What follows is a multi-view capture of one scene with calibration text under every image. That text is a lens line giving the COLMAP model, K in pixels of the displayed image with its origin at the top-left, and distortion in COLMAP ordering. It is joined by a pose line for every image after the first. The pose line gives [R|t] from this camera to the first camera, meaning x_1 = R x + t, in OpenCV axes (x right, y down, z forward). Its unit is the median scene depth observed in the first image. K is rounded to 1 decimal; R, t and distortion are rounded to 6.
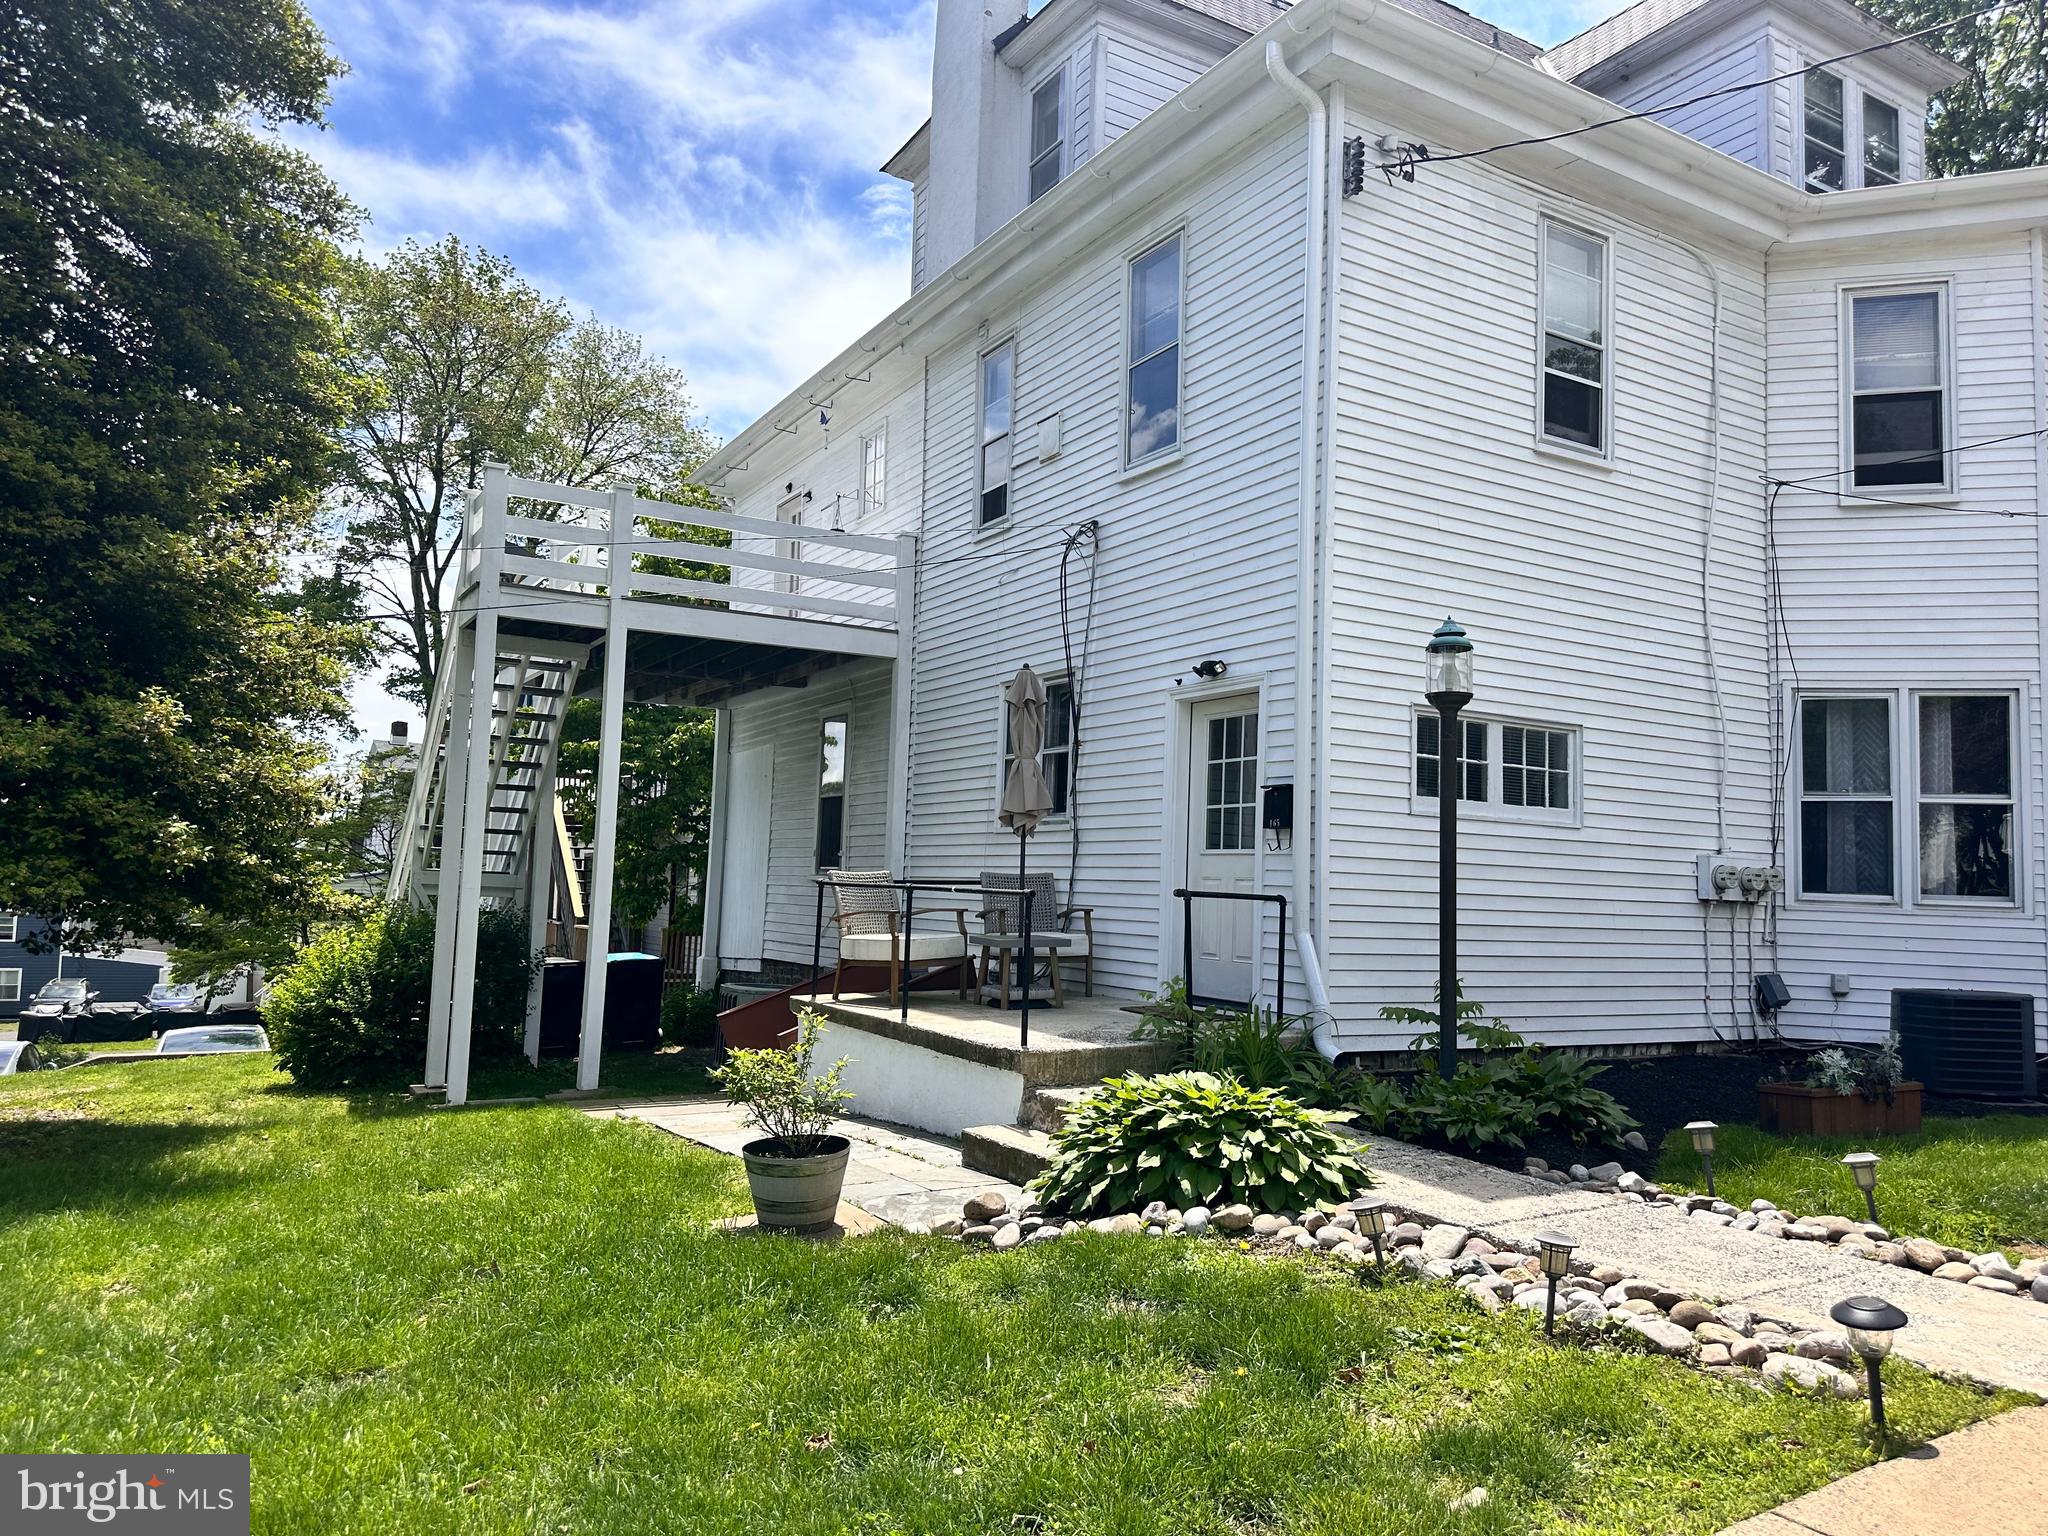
lens RADIAL K [[1443.7, 0, 1028.9], [0, 1443.7, 766.0], [0, 0, 1]] dist [0.043149, -0.011831]
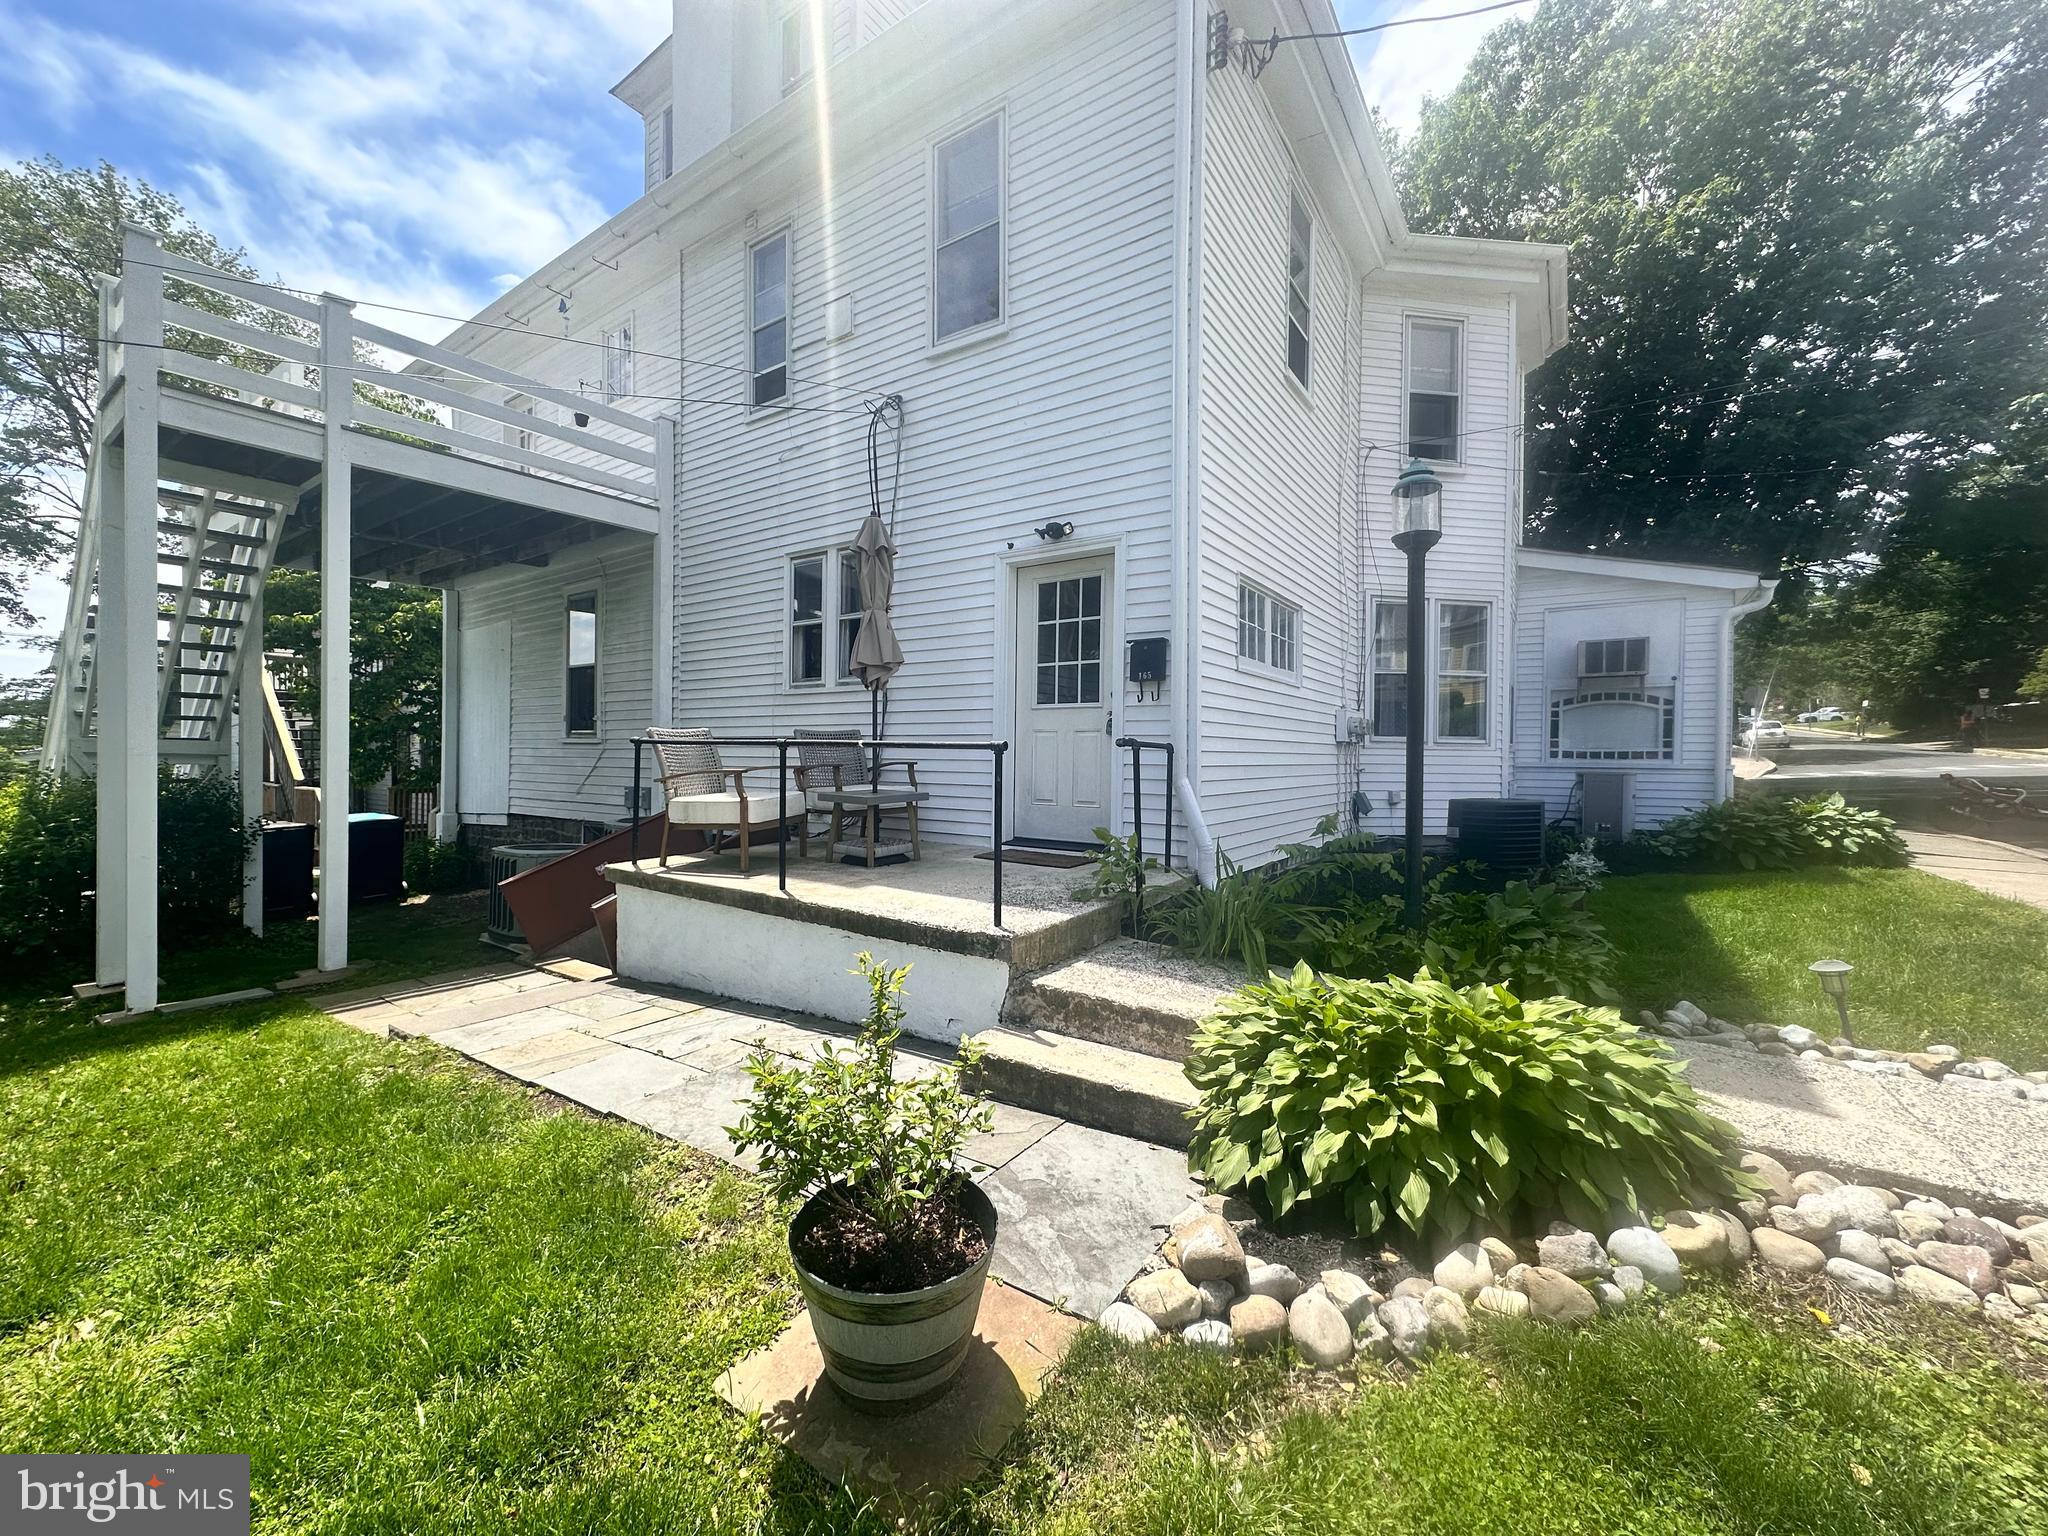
lens RADIAL K [[824.7, 0, 1024.8], [0, 824.7, 764.5], [0, 0, 1]] dist [-0.009447, 0.002870]
pose [[0.909064, -0.028185, 0.415703, -0.115857], [-0.016646, 0.994456, 0.103827, 0.030991], [-0.416325, -0.101305, 0.903555, 0.353541]]
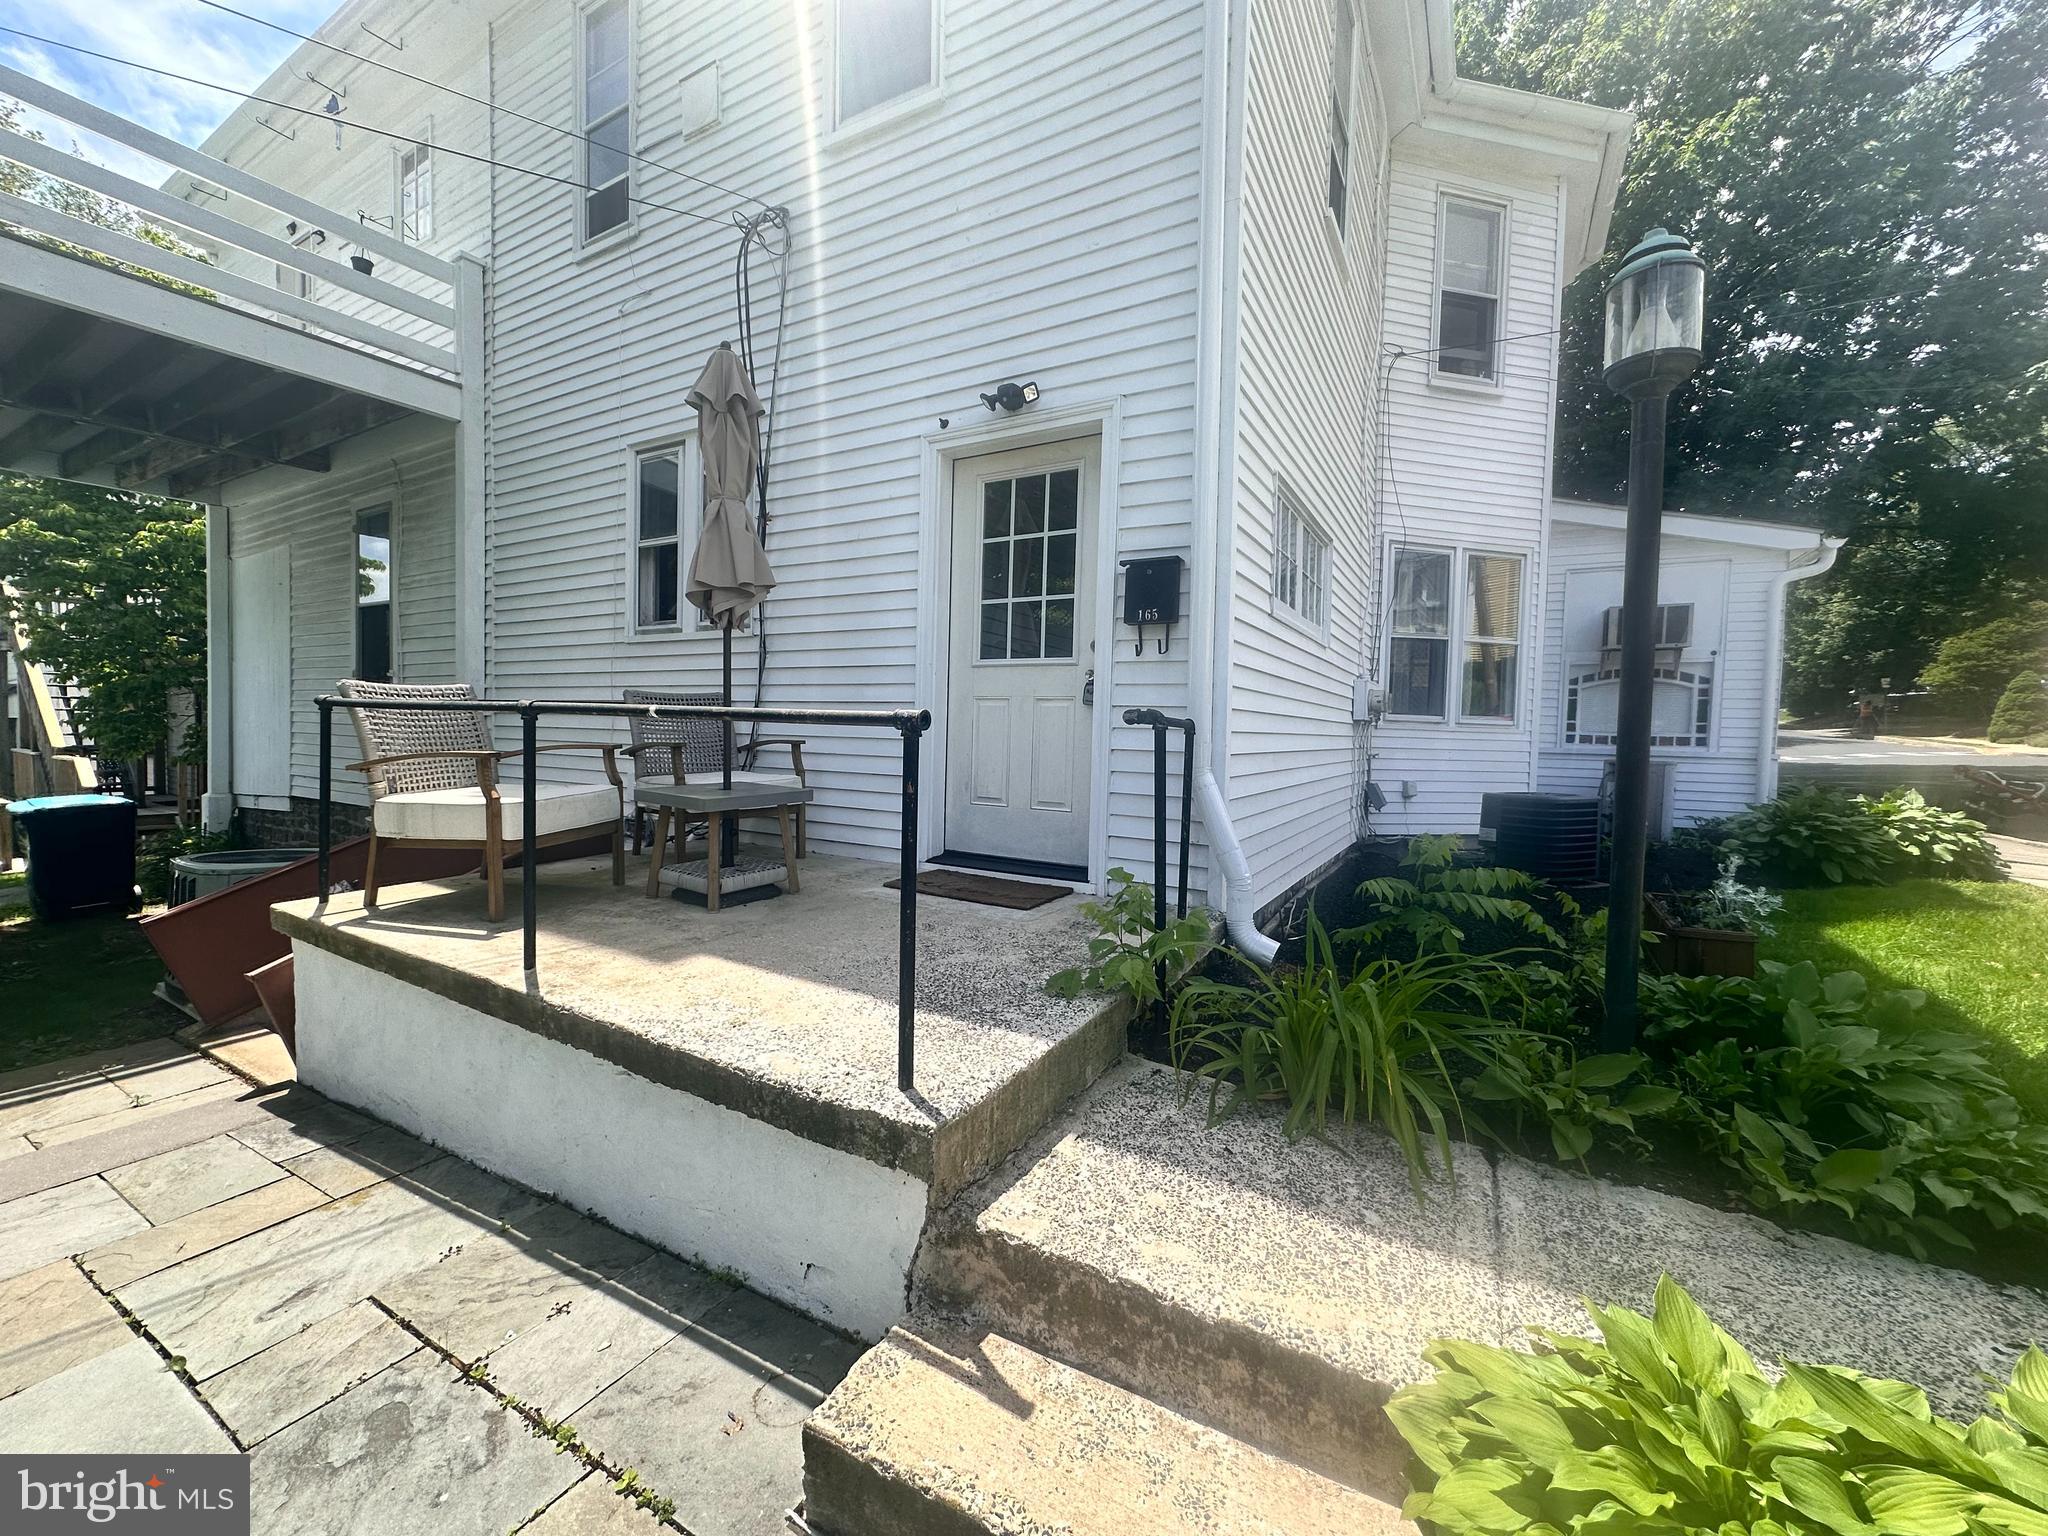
lens RADIAL K [[824.7, 0, 1028.1], [0, 824.7, 764.4], [0, 0, 1]] dist [-0.009447, 0.002870]
pose [[0.871567, -0.031557, 0.489259, -0.052885], [-0.038951, 0.990315, 0.133262, 0.043196], [-0.488726, -0.135204, 0.861897, 0.493060]]
